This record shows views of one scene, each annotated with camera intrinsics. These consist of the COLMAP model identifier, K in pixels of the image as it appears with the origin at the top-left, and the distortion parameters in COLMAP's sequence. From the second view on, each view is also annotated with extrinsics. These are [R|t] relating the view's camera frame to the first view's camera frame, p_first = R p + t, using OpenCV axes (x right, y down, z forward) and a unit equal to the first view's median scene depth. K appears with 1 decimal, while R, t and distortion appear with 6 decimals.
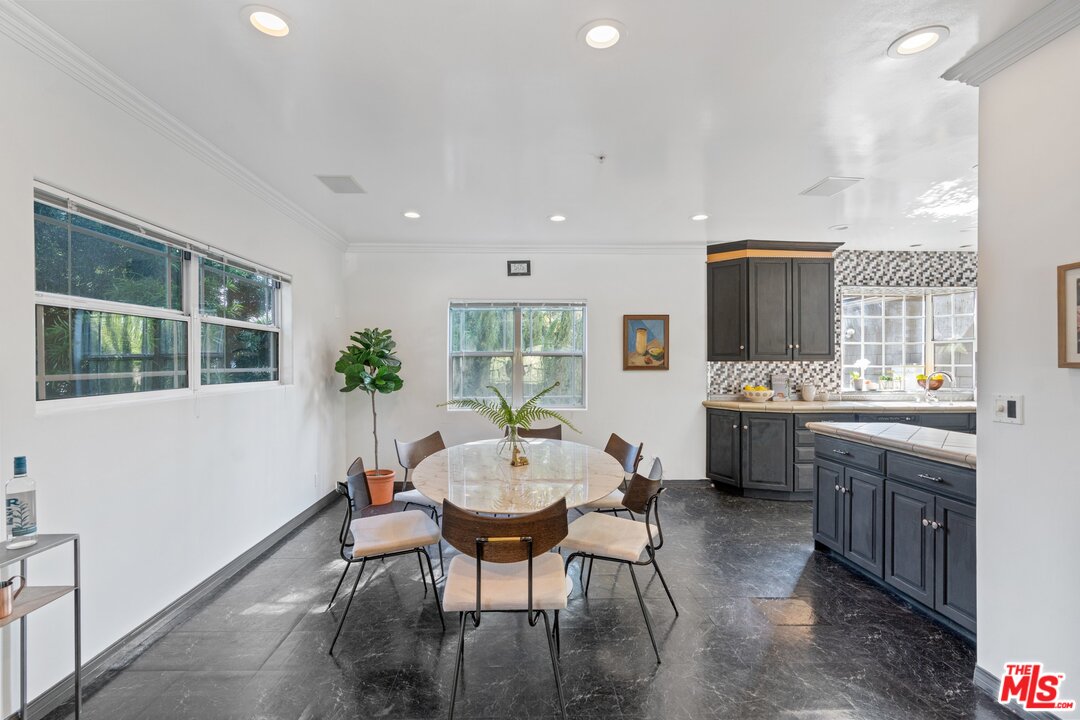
lens RADIAL K [[486.8, 0, 535.7], [0, 486.8, 365.8], [0, 0, 1]] dist [-0.008270, 0.000731]
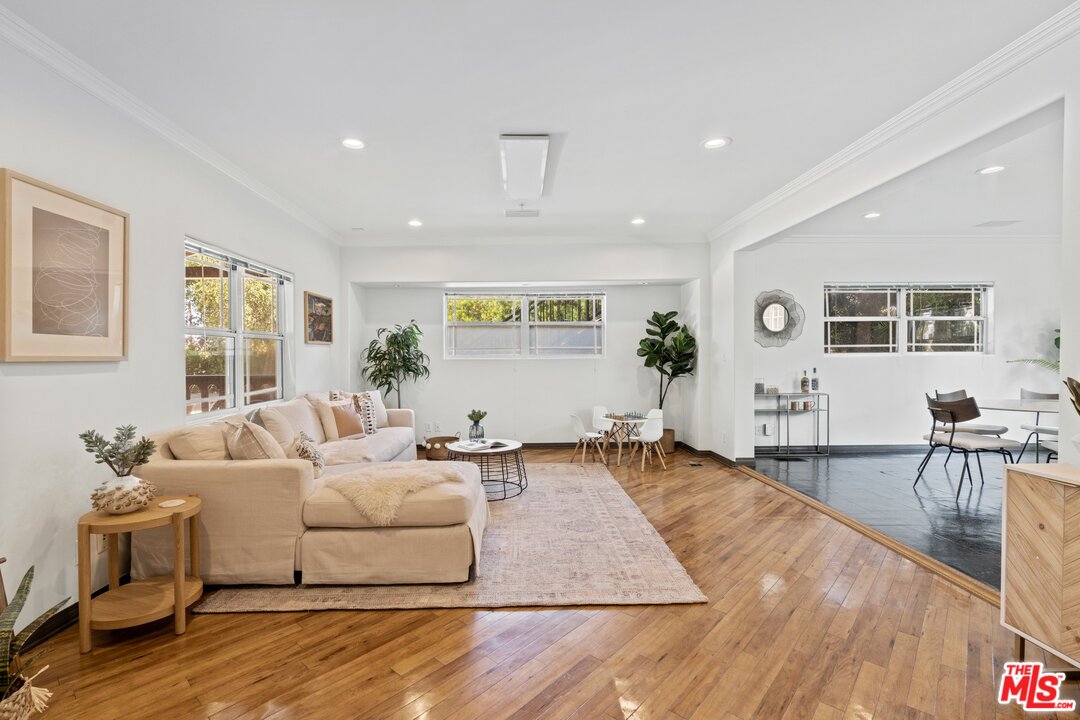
lens RADIAL K [[486.8, 0, 535.7], [0, 486.8, 365.8], [0, 0, 1]] dist [-0.008270, 0.000731]
pose [[-0.006527, 0.009830, -0.999930, 1.361818], [0.001909, 0.999950, 0.009818, 0.077411], [0.999977, -0.001844, -0.006546, -0.548574]]
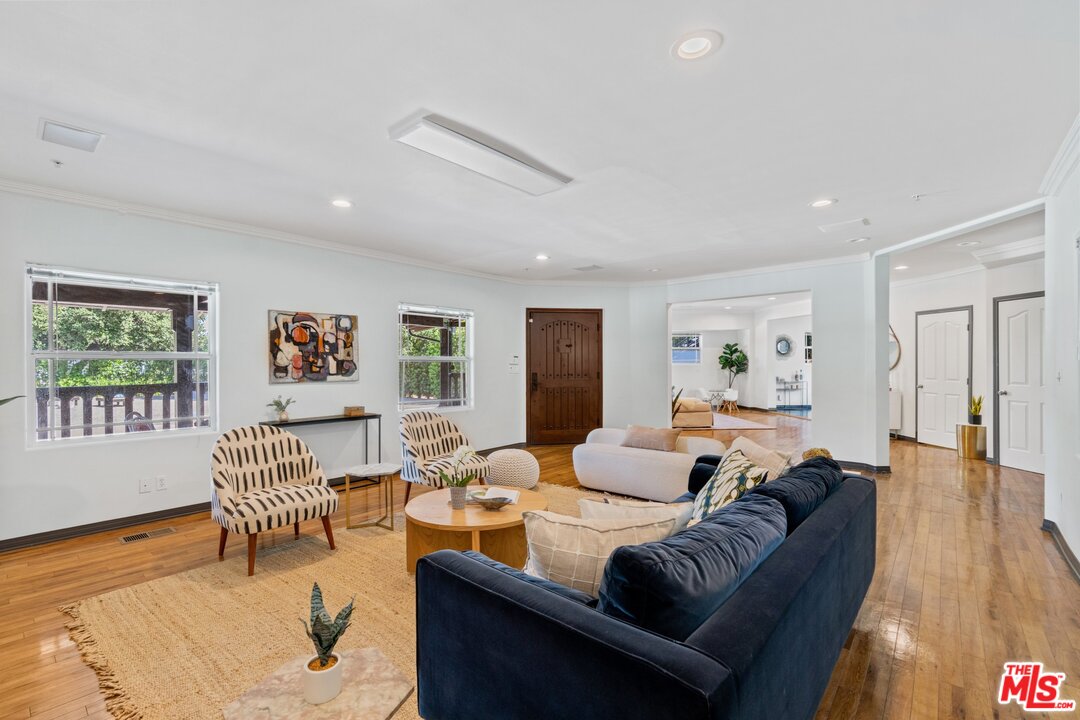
lens RADIAL K [[486.8, 0, 535.7], [0, 486.8, 365.8], [0, 0, 1]] dist [-0.008270, 0.000731]
pose [[0.031851, 0.000572, -0.999492, 3.670535], [-0.001379, 0.999999, 0.000528, 0.071760], [0.999492, 0.001362, 0.031852, -1.950919]]
